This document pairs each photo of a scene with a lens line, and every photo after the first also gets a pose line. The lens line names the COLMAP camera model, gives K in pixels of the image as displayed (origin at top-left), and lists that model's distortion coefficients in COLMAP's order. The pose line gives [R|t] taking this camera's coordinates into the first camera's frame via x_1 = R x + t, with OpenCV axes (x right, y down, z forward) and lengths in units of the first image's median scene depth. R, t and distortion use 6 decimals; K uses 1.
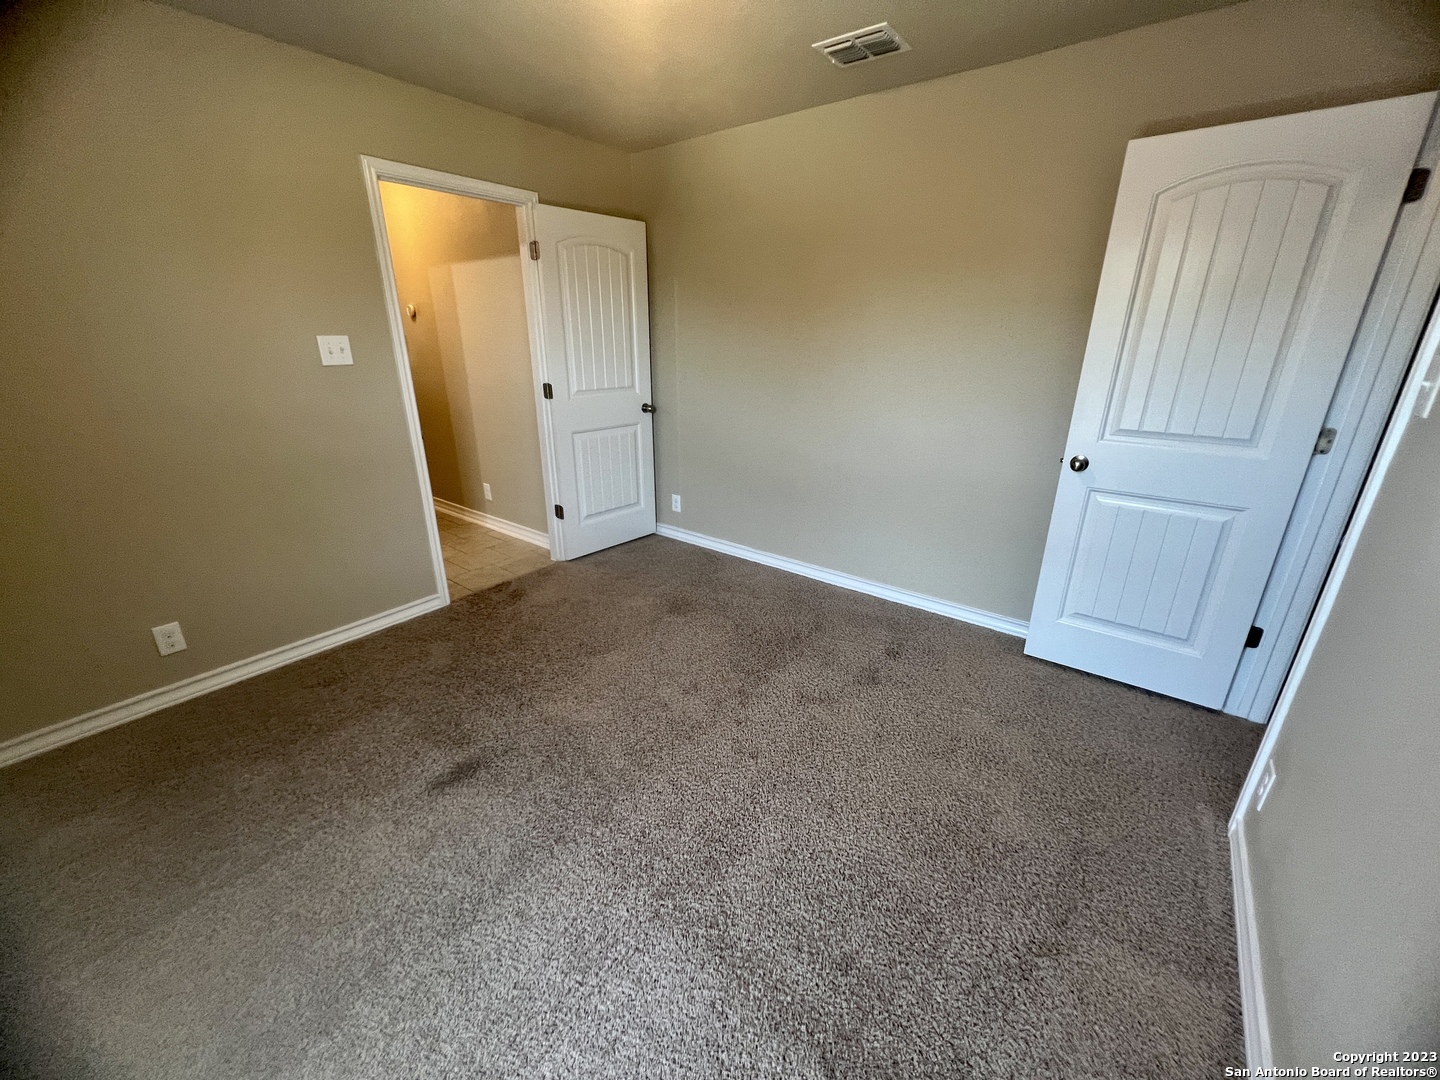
lens RADIAL K [[573.1, 0, 721.8], [0, 573.1, 538.1], [0, 0, 1]] dist [0.000027, 0.000099]
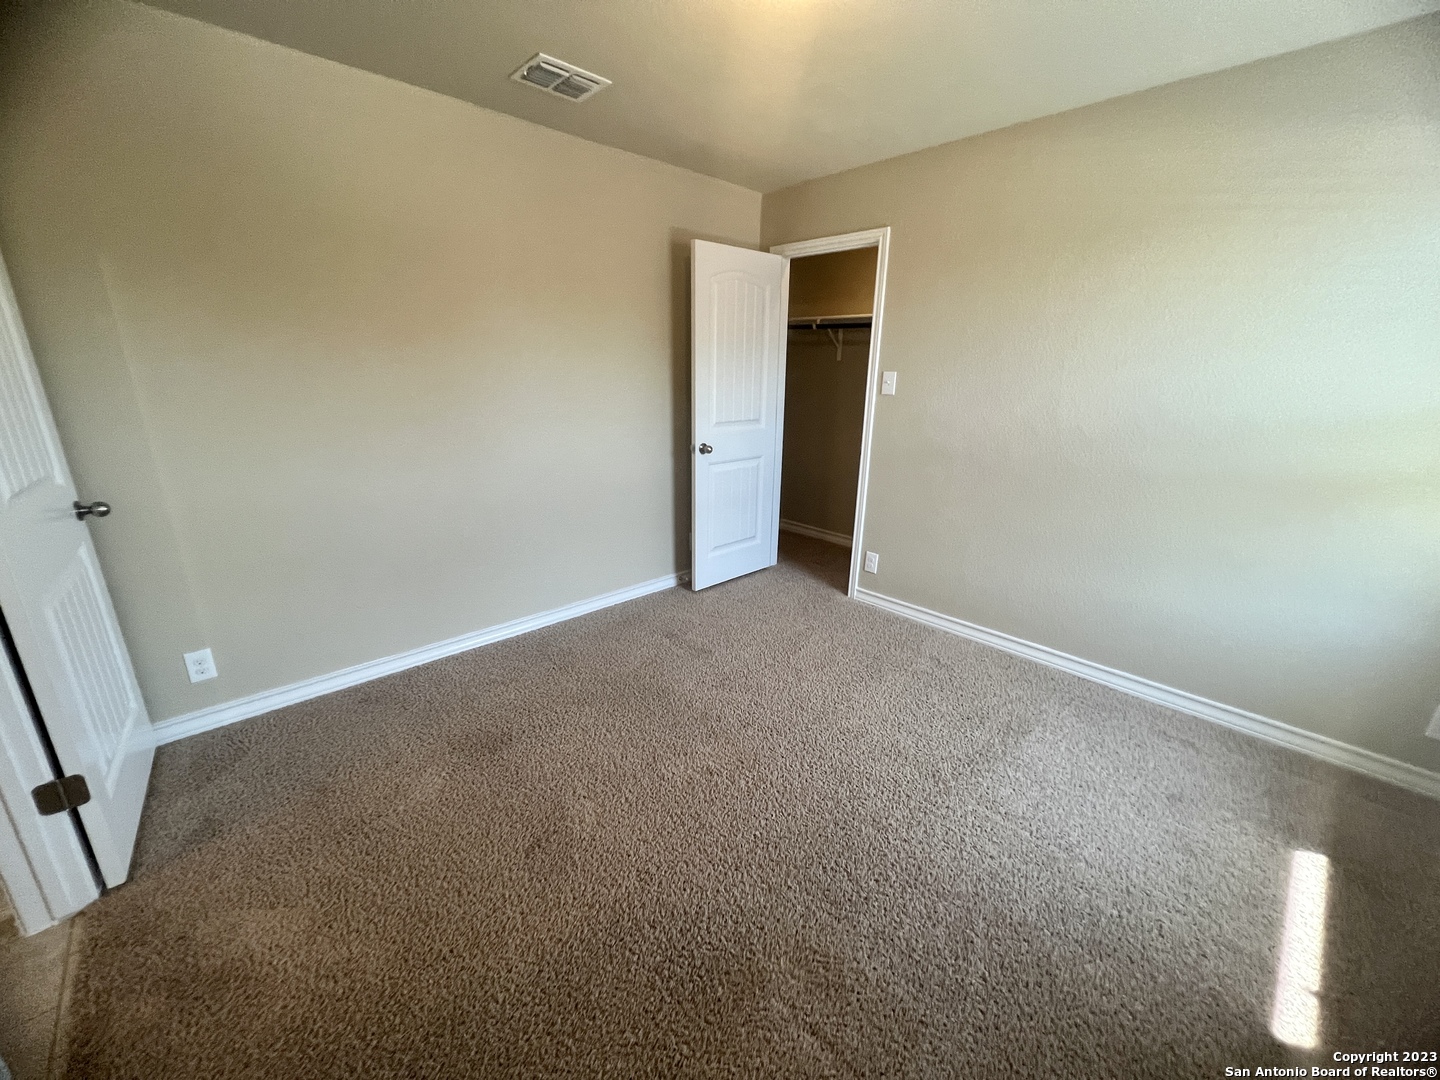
lens RADIAL K [[573.1, 0, 725.5], [0, 573.1, 541.2], [0, 0, 1]] dist [0.000027, 0.000099]
pose [[0.155920, -0.294146, 0.942957, -0.663535], [0.319617, 0.918299, 0.233605, -0.190057], [-0.934630, 0.264961, 0.237195, 0.525763]]
